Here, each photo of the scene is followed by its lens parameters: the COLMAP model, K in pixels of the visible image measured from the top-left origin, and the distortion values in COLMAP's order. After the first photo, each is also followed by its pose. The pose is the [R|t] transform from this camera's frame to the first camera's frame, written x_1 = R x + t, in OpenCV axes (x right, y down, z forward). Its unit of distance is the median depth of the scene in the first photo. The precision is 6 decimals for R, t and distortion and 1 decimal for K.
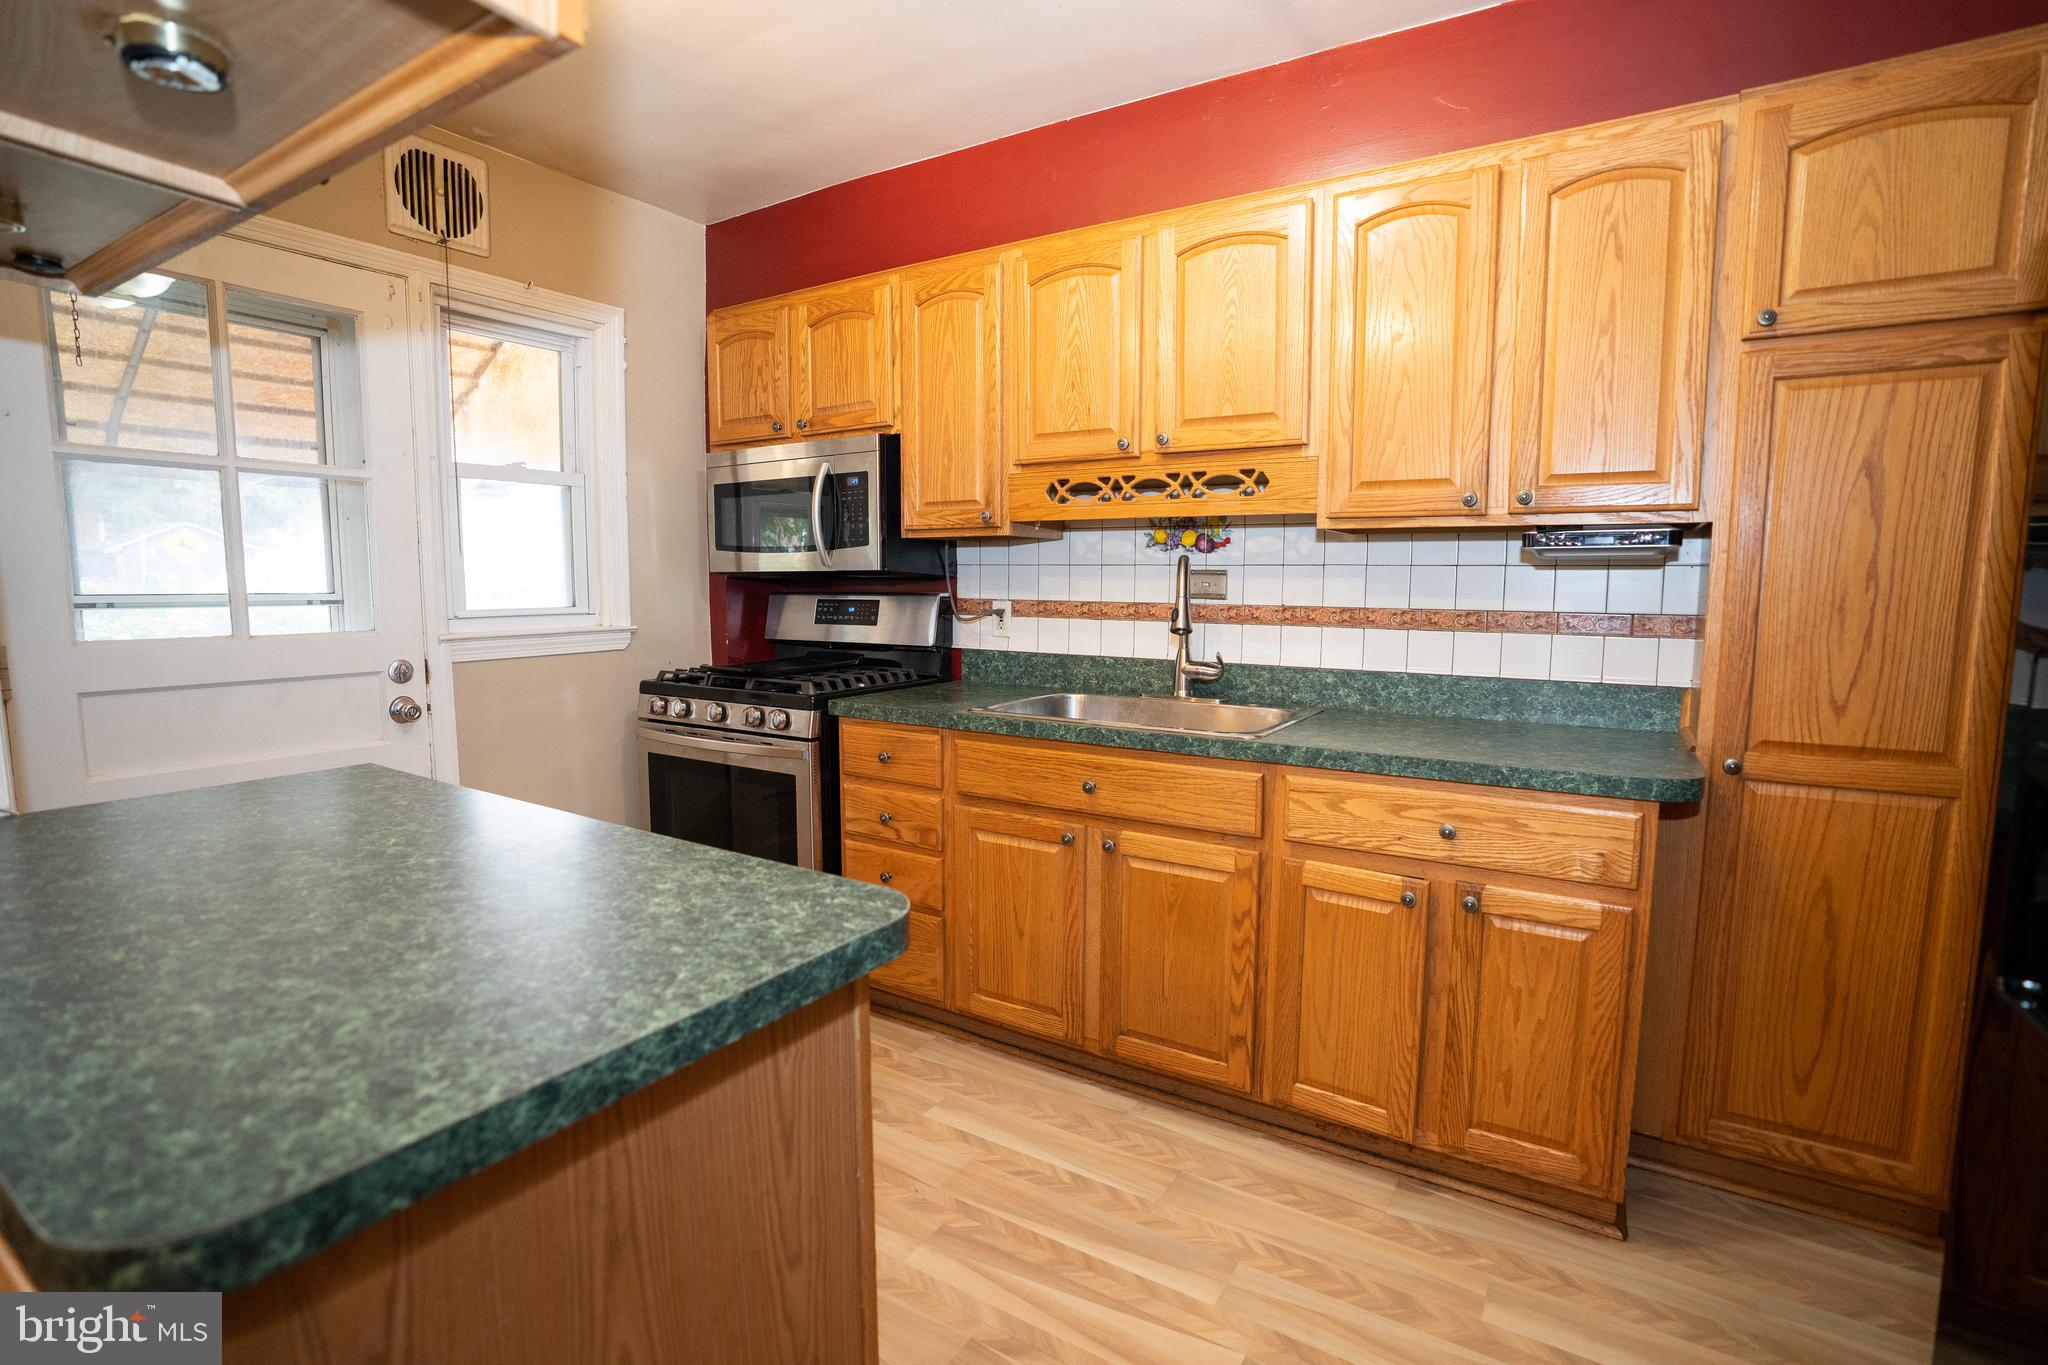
lens RADIAL K [[949.8, 0, 1034.7], [0, 949.8, 678.1], [0, 0, 1]] dist [-0.071356, 0.029784]
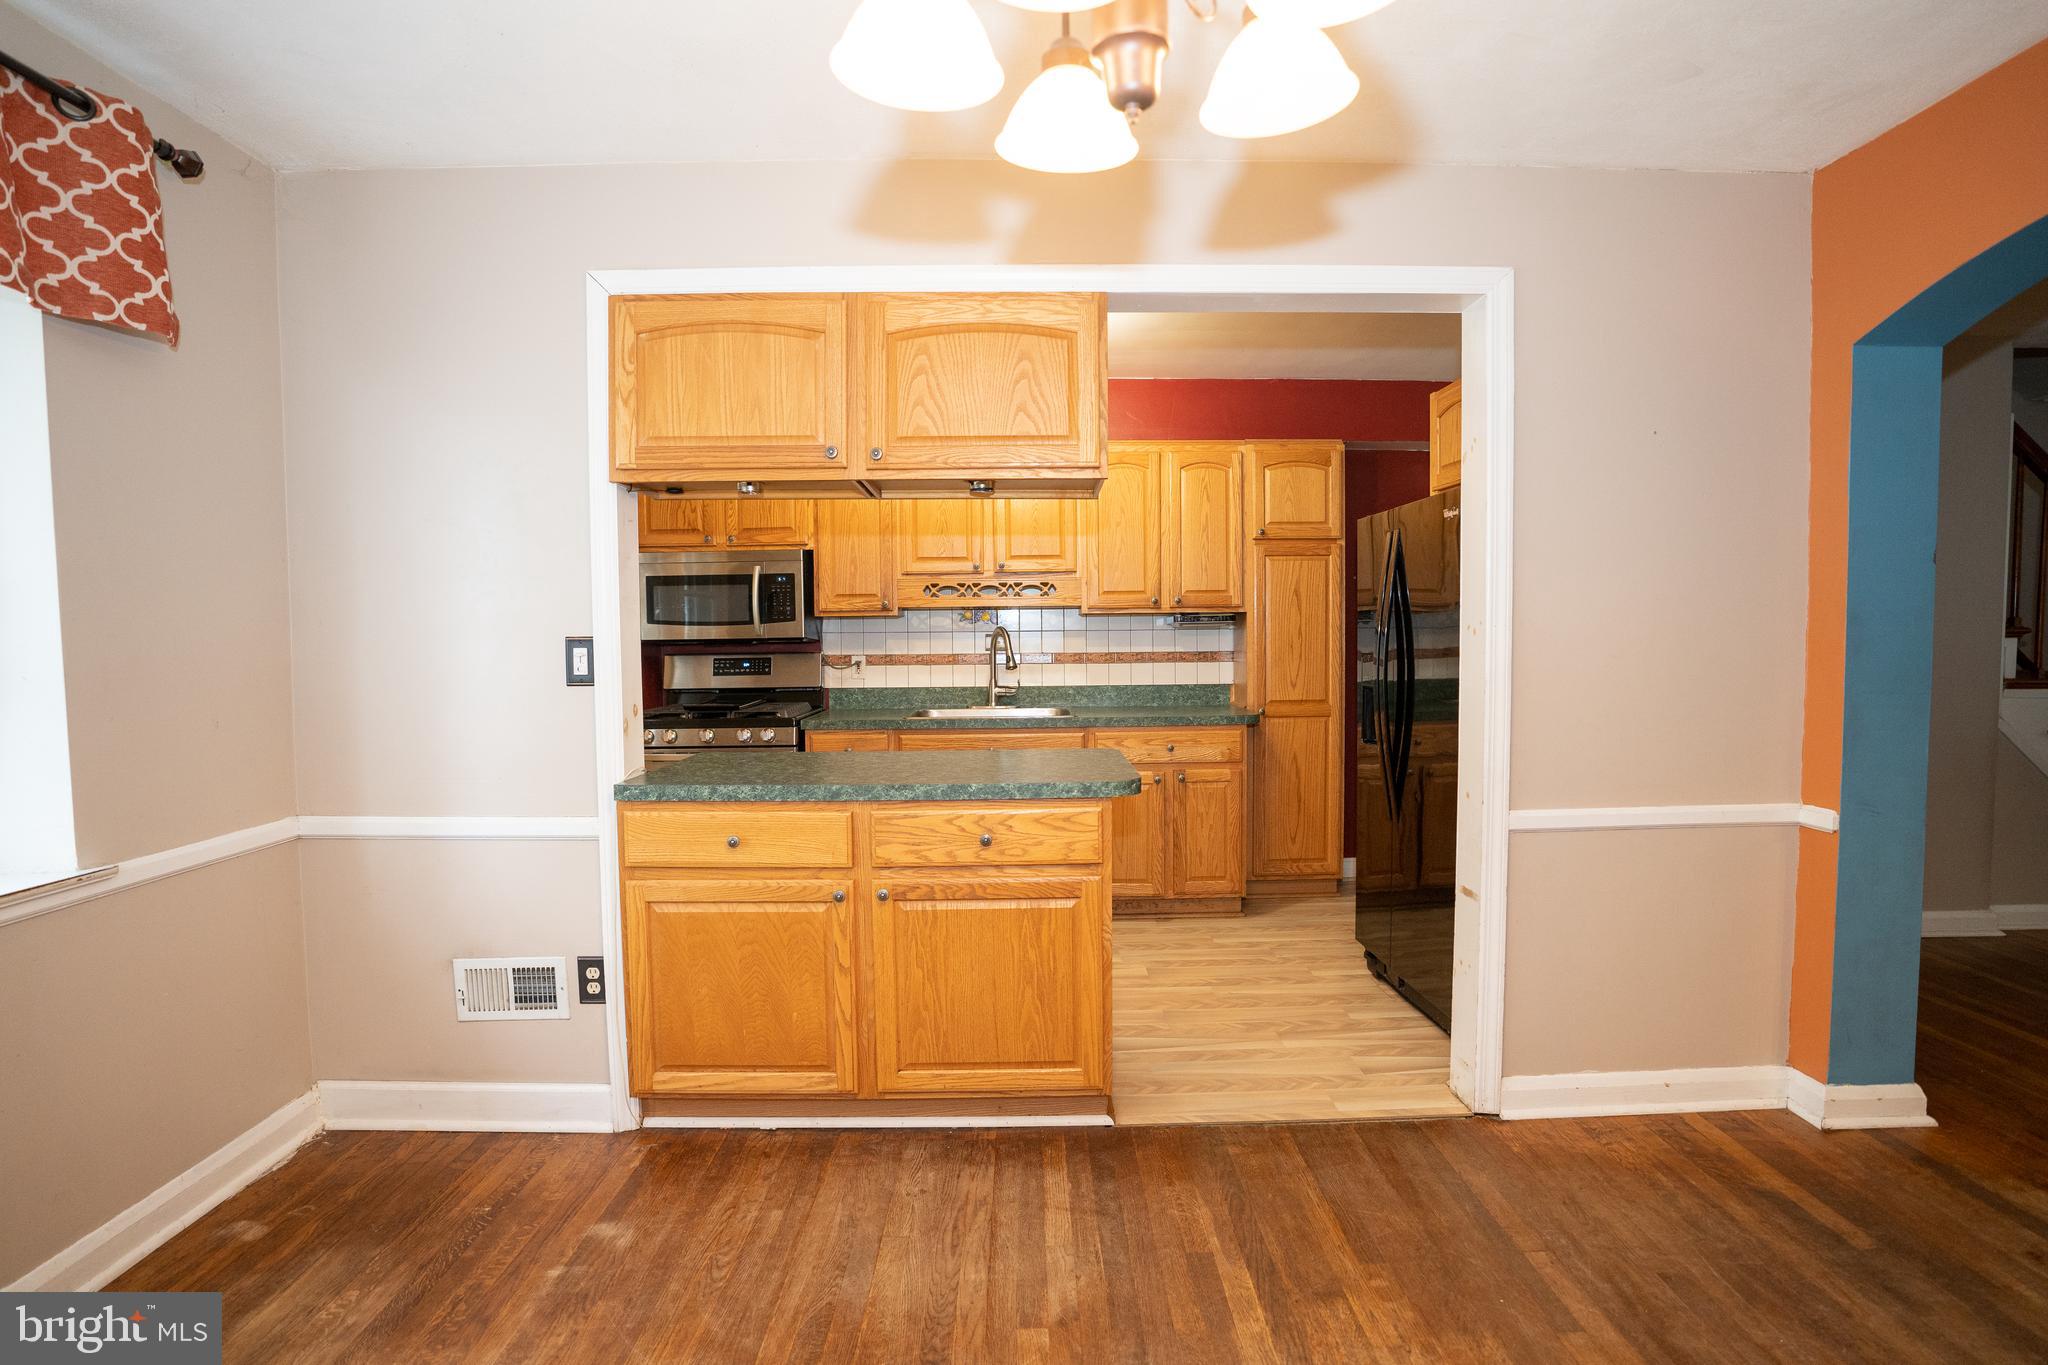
lens RADIAL K [[964.7, 0, 1034.7], [0, 964.7, 678.3], [0, 0, 1]] dist [-0.071646, 0.028569]
pose [[0.839034, -0.037690, 0.542772, -0.750929], [0.071155, 0.996631, -0.040788, 0.046072], [-0.539406, 0.072843, 0.838889, -0.544783]]
